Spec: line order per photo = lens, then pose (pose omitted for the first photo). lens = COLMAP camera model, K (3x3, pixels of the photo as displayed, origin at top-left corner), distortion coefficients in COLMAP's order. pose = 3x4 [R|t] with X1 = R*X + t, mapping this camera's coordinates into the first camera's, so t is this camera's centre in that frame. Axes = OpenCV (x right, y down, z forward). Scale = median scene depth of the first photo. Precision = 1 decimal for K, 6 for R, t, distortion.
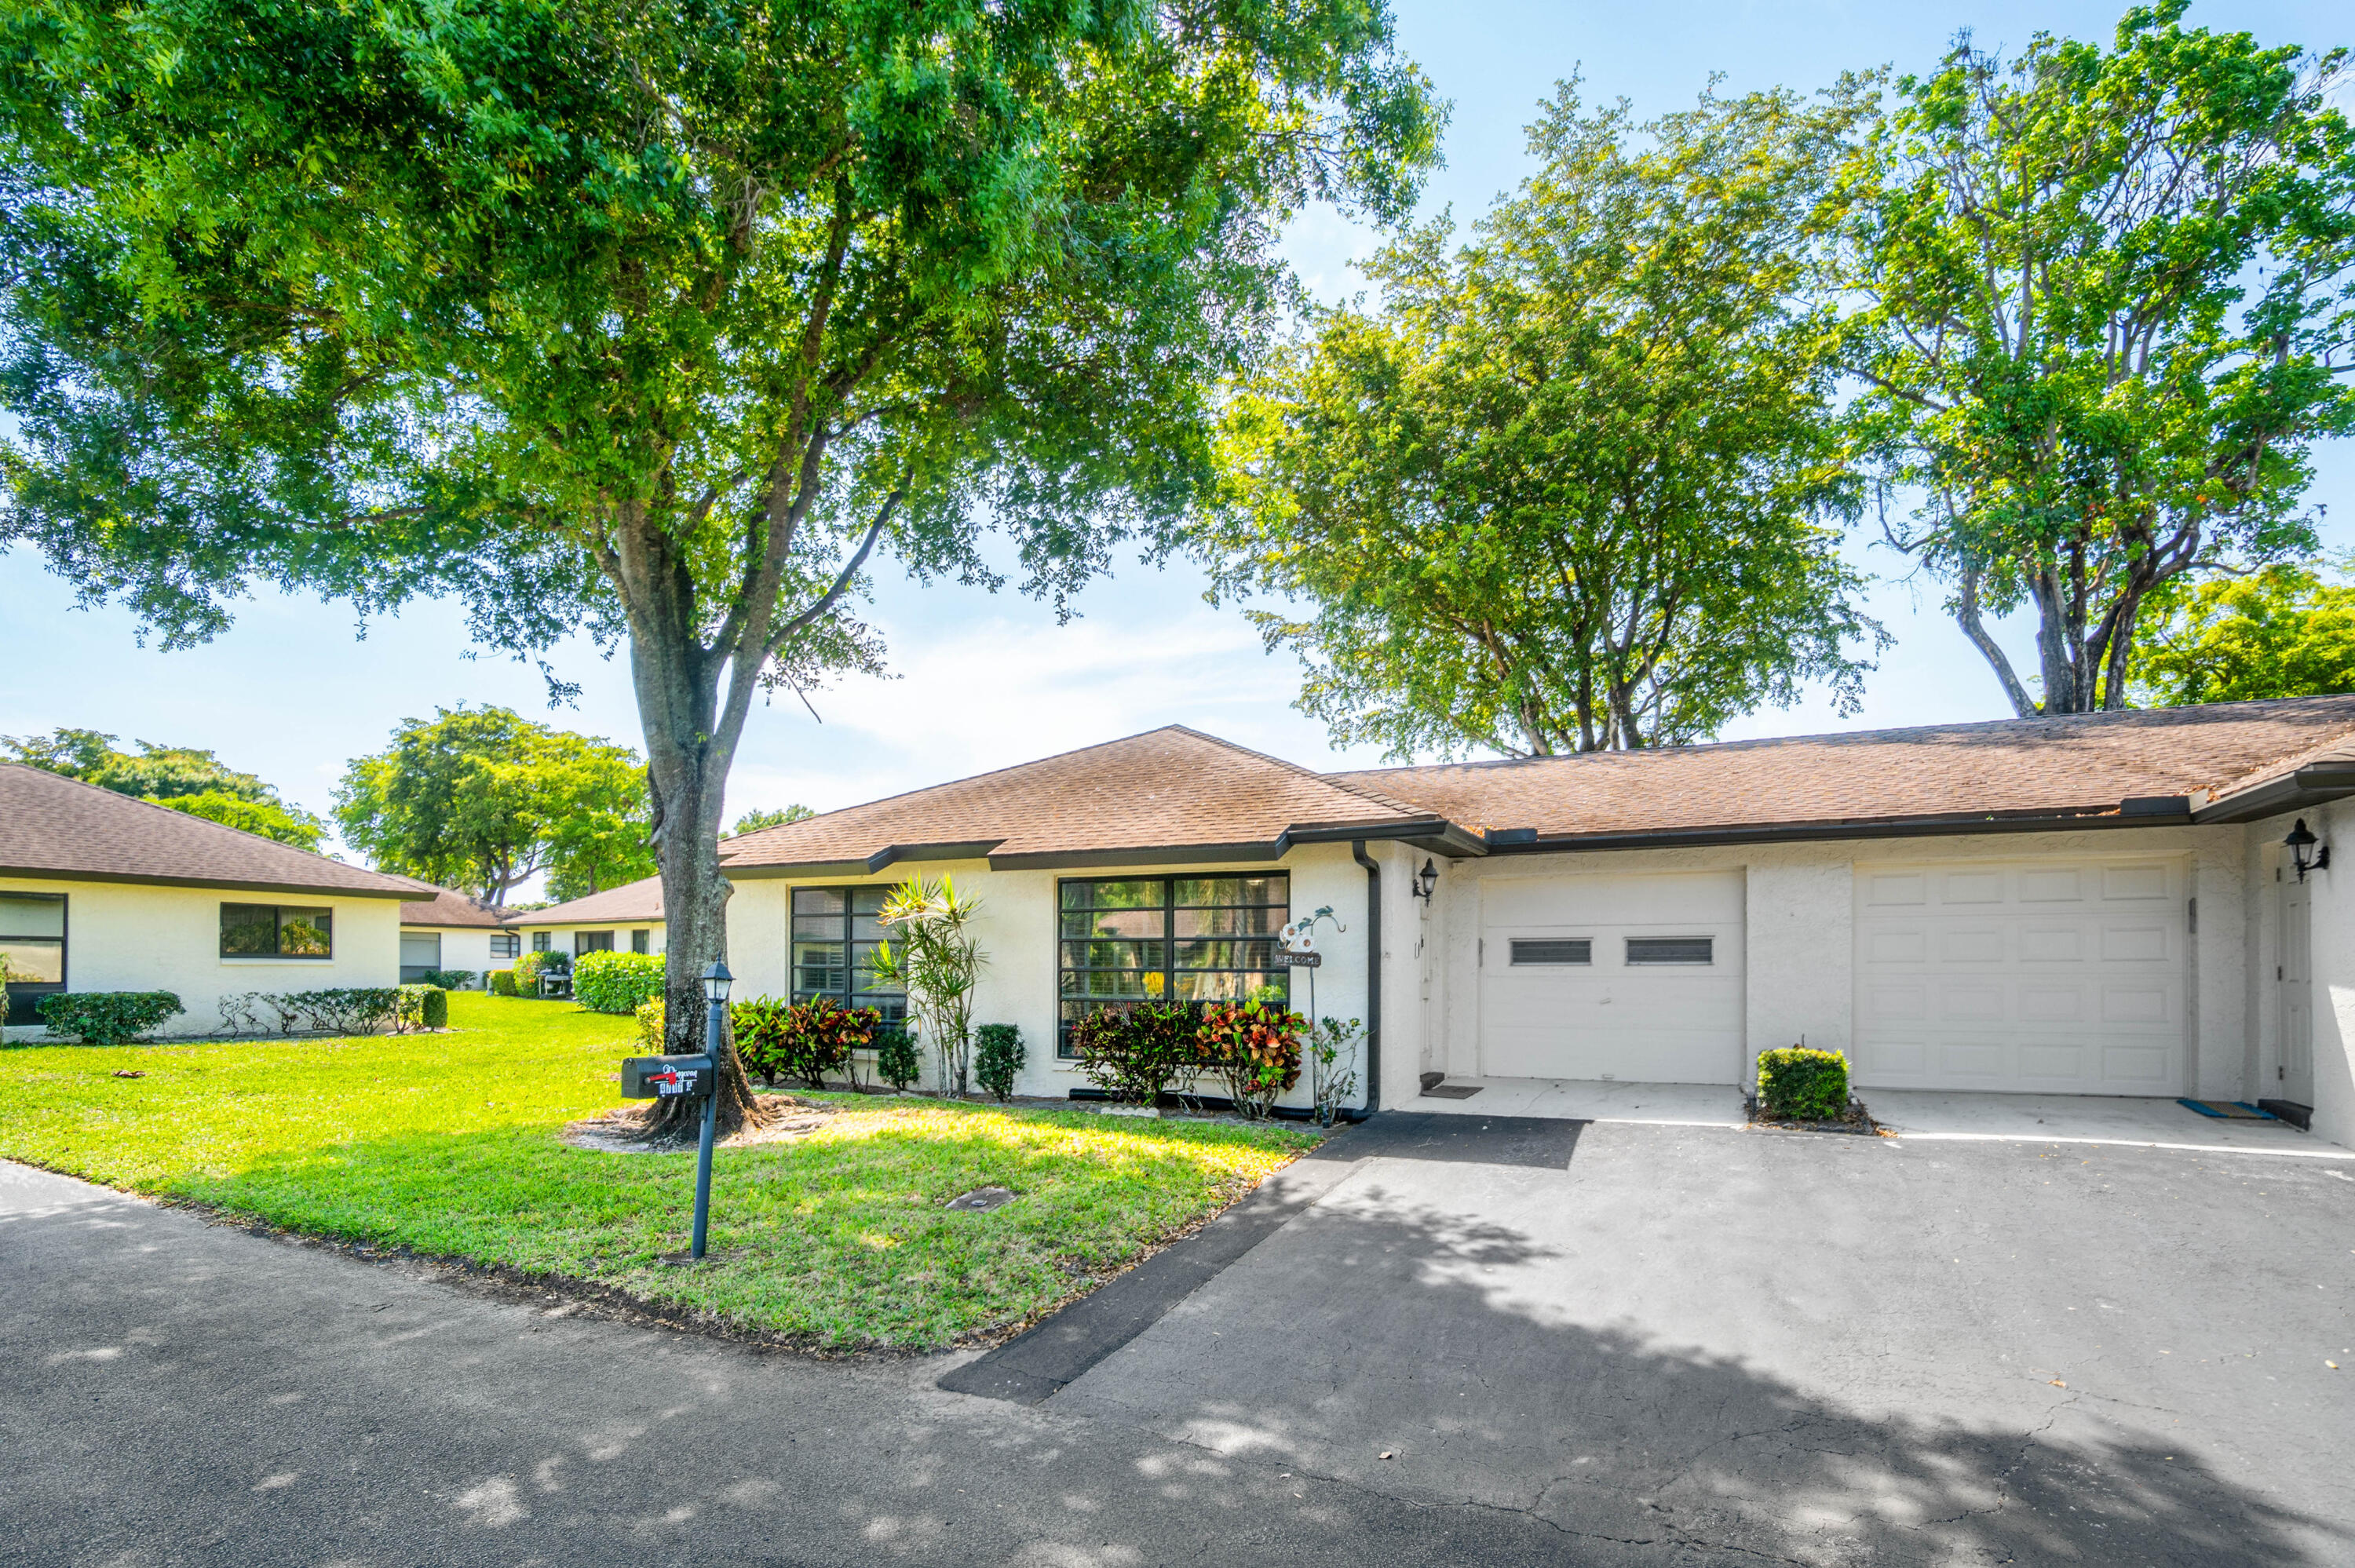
lens RADIAL K [[977.8, 0, 1183.5], [0, 977.8, 789.0], [0, 0, 1]] dist [-0.056692, 0.015856]
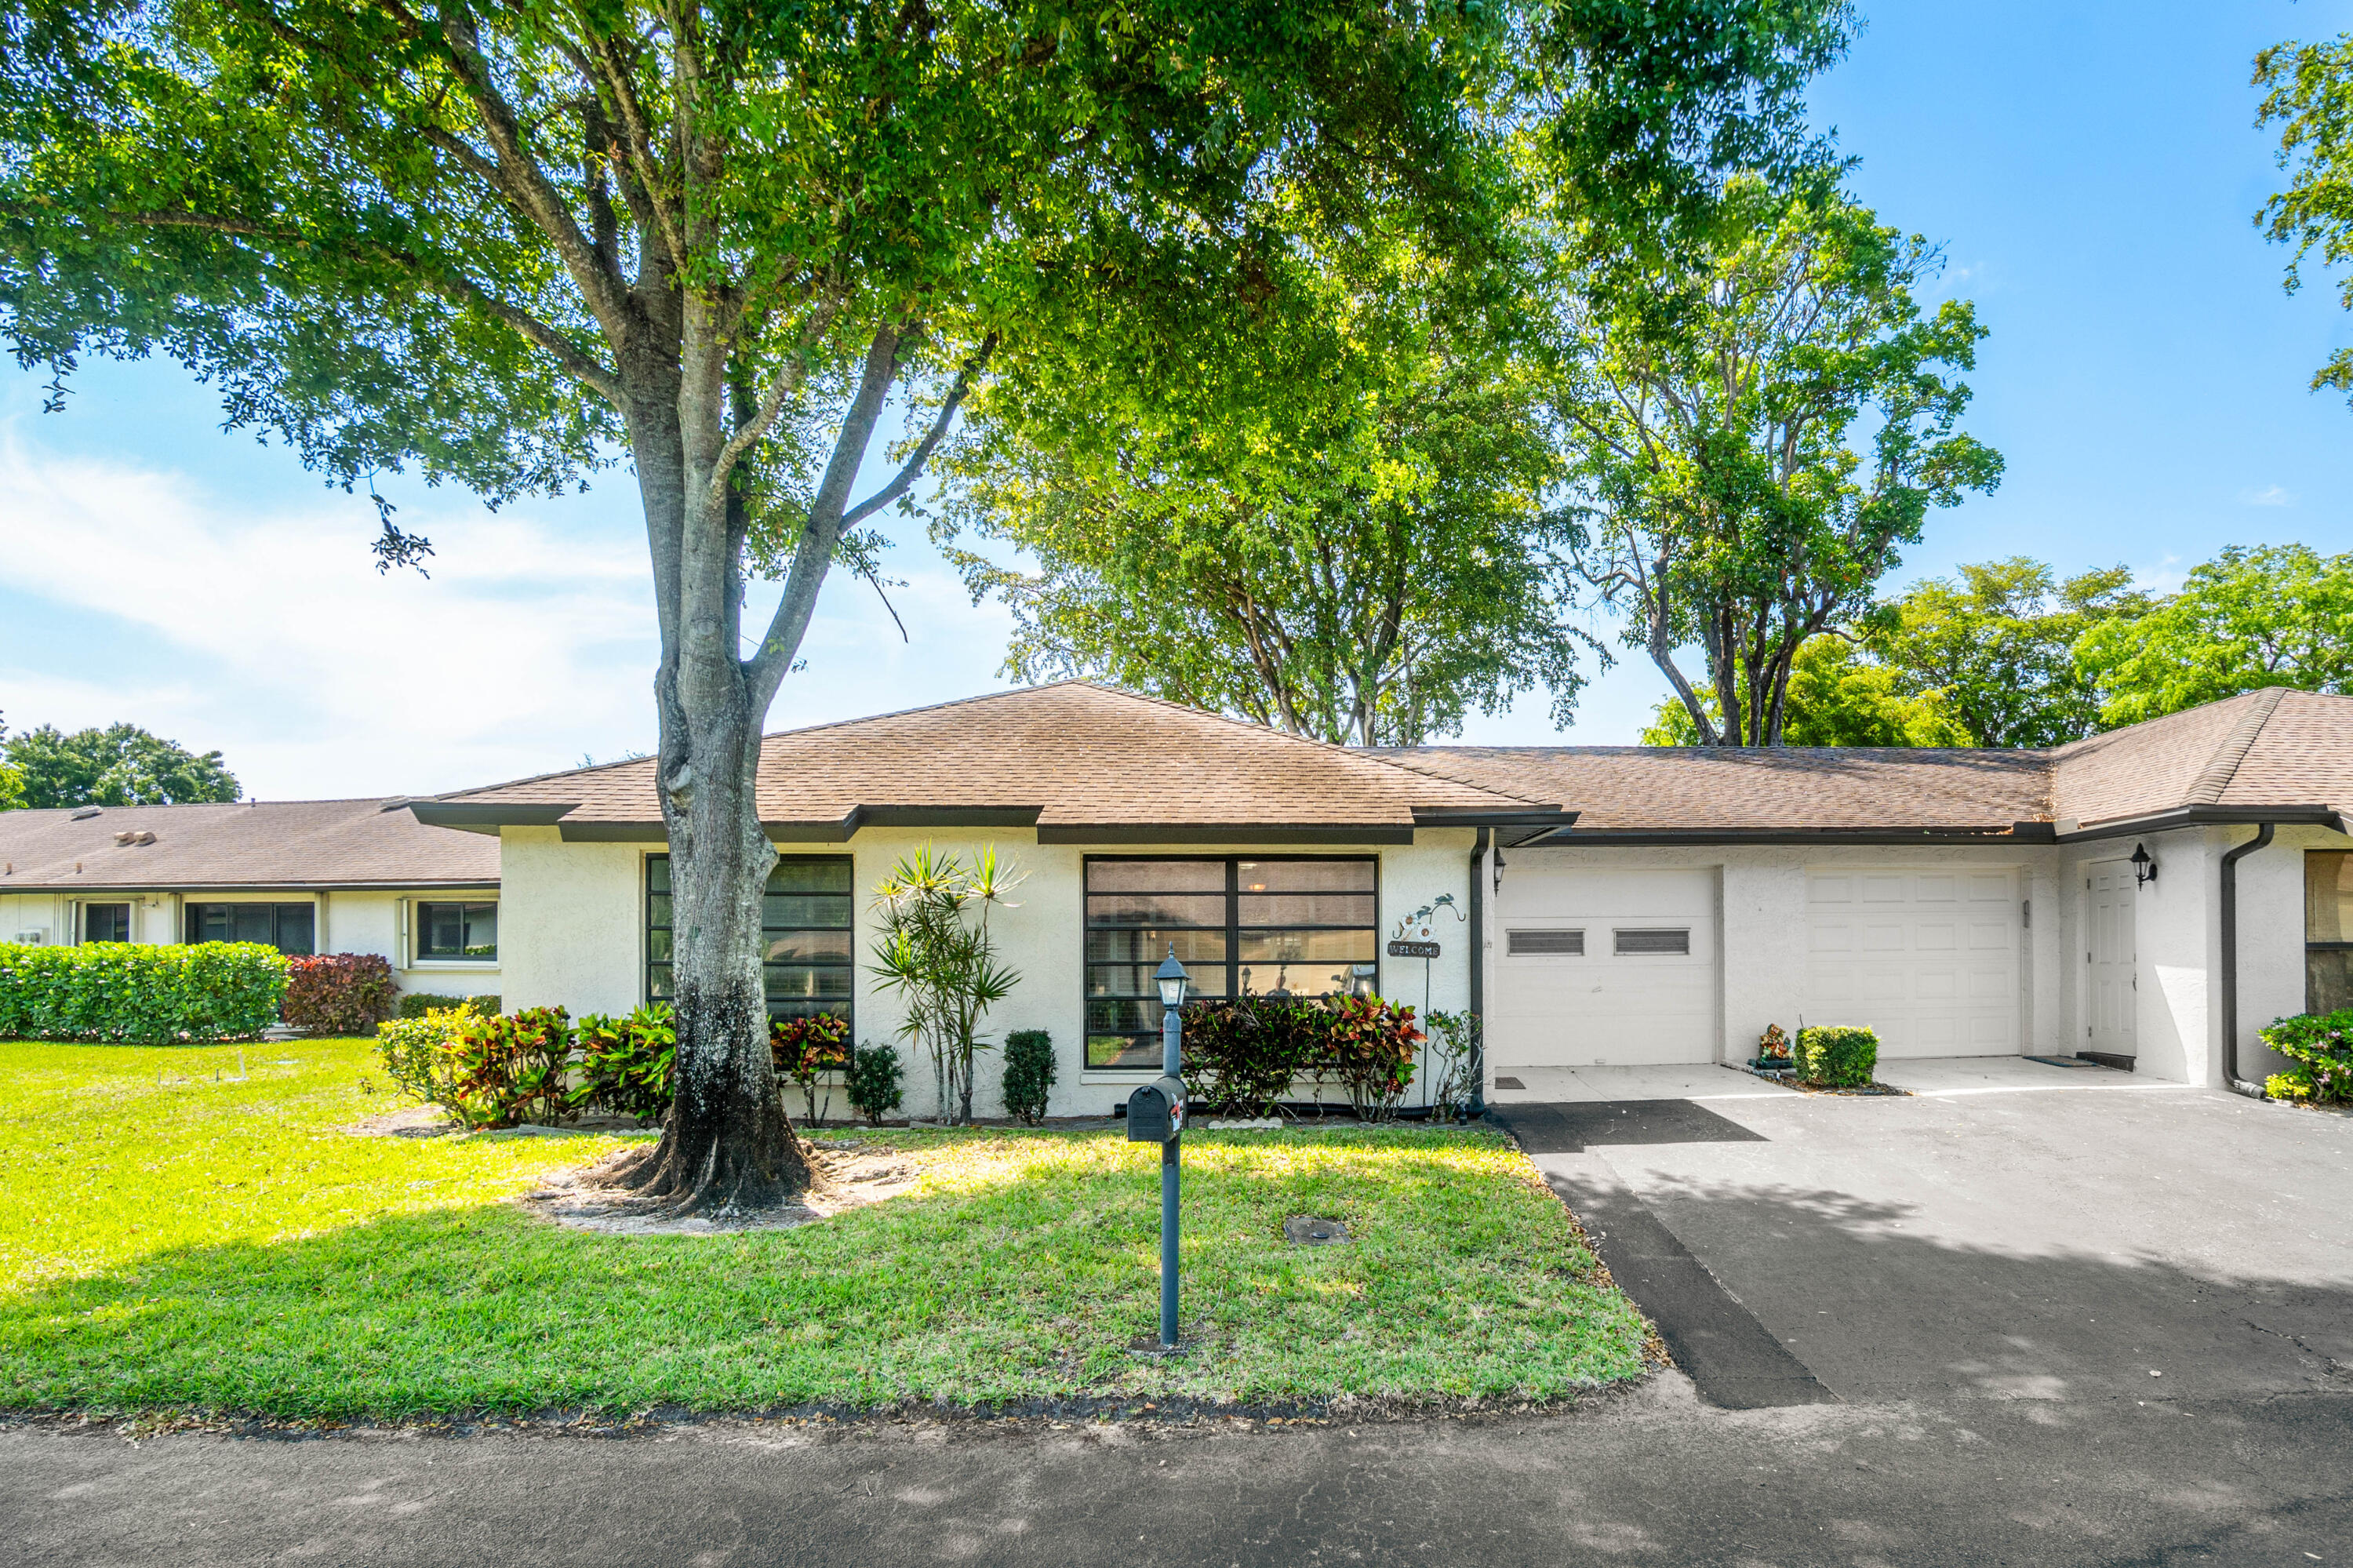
lens RADIAL K [[1098.5, 0, 1173.6], [0, 1098.5, 772.7], [0, 0, 1]] dist [-0.056040, 0.019368]
pose [[0.908583, 0.063269, 0.412885, -0.549858], [-0.066847, 0.997746, -0.005788, 0.025466], [-0.412321, -0.022341, 0.910765, 0.134984]]
